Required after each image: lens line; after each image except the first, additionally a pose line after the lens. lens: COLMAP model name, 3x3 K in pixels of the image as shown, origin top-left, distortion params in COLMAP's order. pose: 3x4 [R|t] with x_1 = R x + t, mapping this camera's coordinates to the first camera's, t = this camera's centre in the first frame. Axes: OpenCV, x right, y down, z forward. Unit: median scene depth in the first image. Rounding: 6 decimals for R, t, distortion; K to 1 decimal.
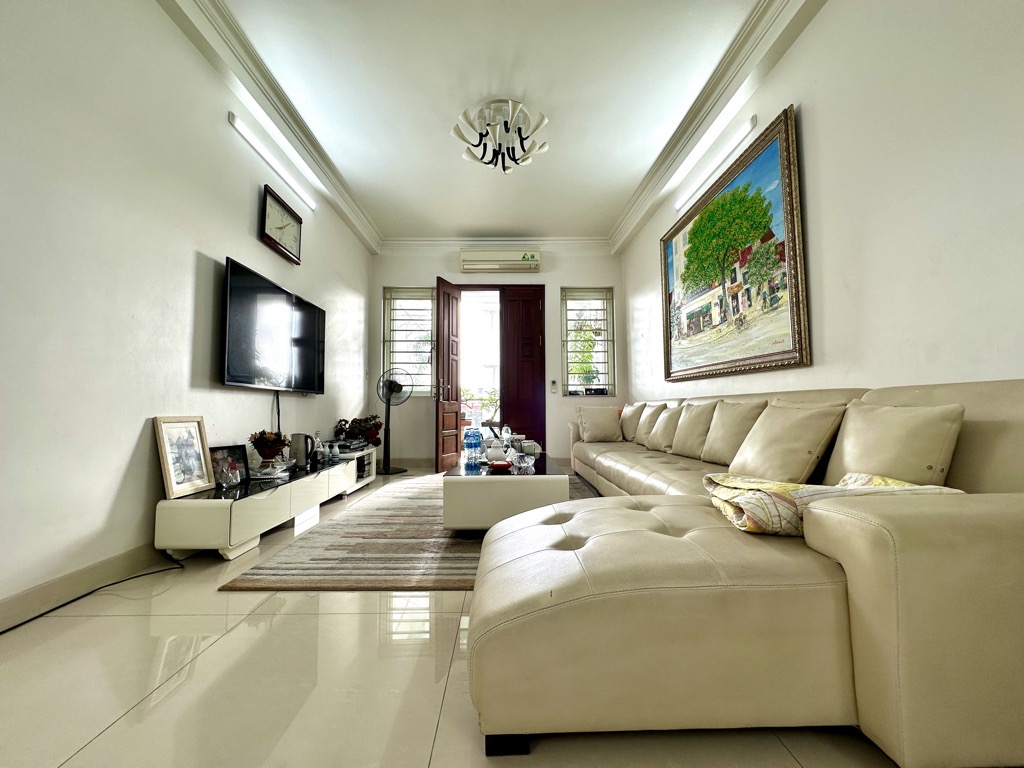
lens RADIAL K [[407.0, 0, 510.8], [0, 407.0, 382.4], [0, 0, 1]] dist [0.000271, 0.000072]
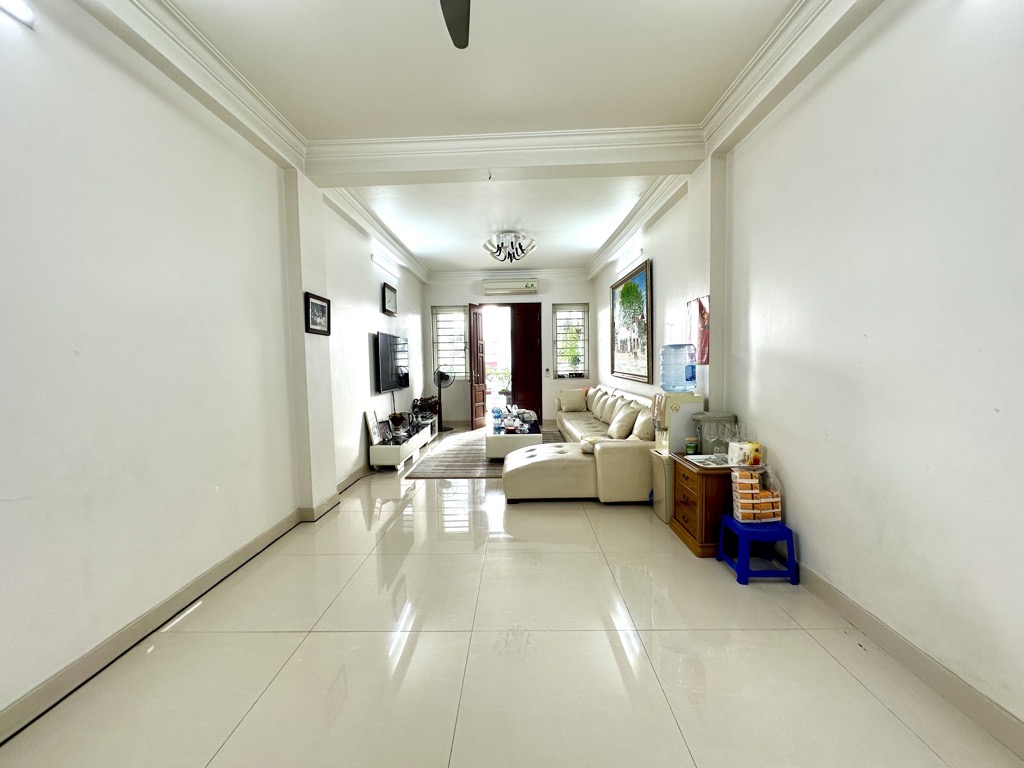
lens RADIAL K [[407.0, 0, 509.2], [0, 407.0, 382.0], [0, 0, 1]] dist [0.000271, 0.000072]
pose [[0.999233, -0.011079, -0.037566, 0.025061], [0.015411, 0.993006, 0.117050, -0.159624], [0.036007, -0.117539, 0.992415, -0.593211]]
